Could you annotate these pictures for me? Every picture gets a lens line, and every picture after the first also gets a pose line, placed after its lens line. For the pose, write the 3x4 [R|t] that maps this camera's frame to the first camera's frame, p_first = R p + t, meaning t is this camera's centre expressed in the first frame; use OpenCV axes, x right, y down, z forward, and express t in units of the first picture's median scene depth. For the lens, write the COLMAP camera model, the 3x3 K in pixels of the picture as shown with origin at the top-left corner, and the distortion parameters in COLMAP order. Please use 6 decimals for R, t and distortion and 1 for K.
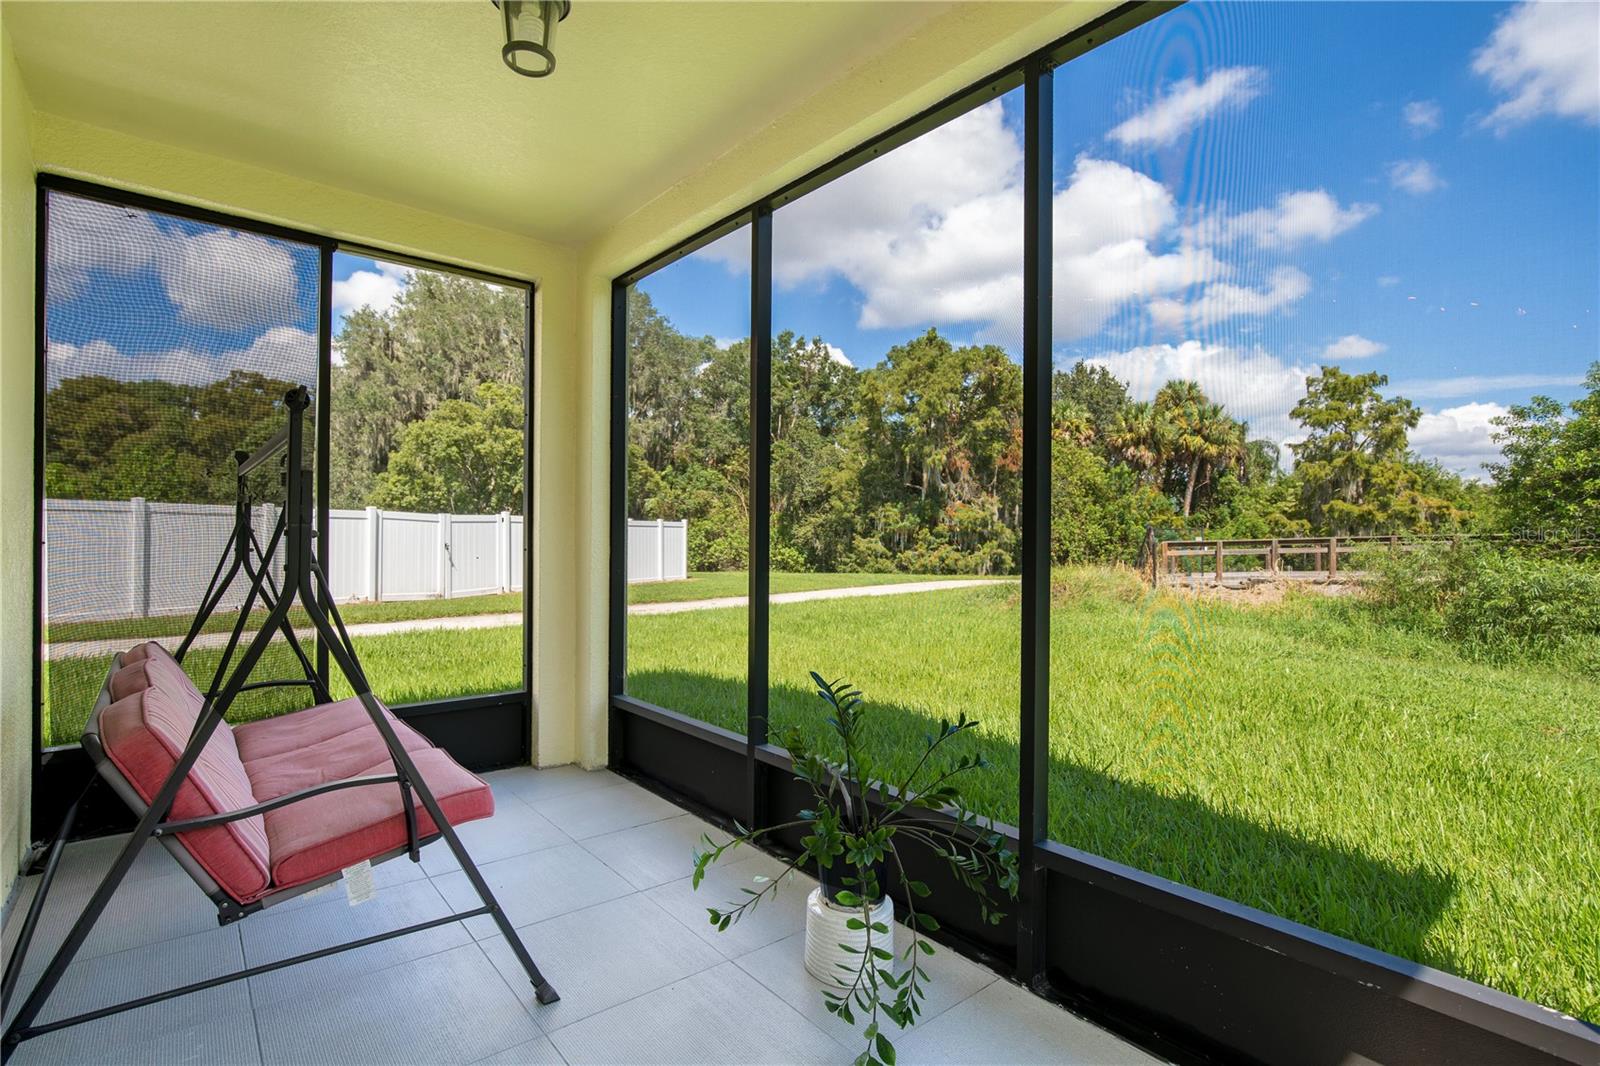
lens RADIAL K [[767.8, 0, 812.4], [0, 767.8, 532.8], [0, 0, 1]] dist [-0.000241, -0.001989]
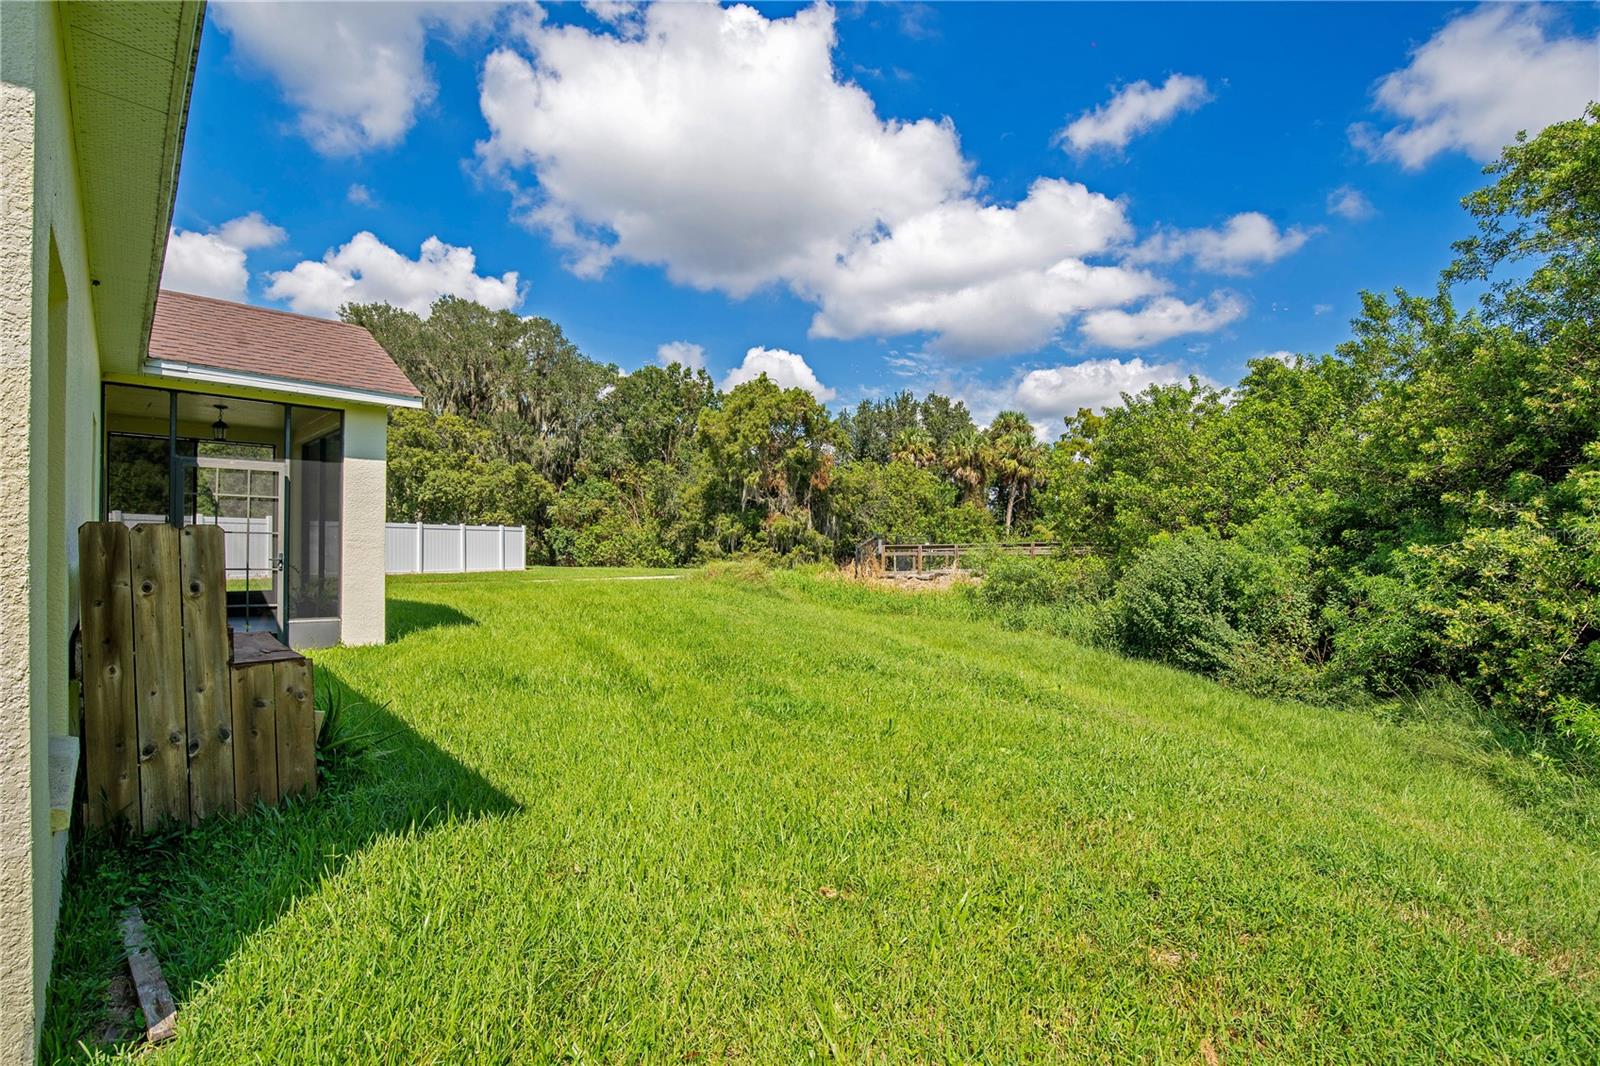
lens RADIAL K [[767.8, 0, 813.9], [0, 767.8, 563.1], [0, 0, 1]] dist [-0.000241, -0.001989]
pose [[0.999240, 0.010146, 0.037625, 0.142810], [-0.011373, 0.999405, 0.032547, -0.000097], [-0.037273, -0.032951, 0.998762, -0.186030]]
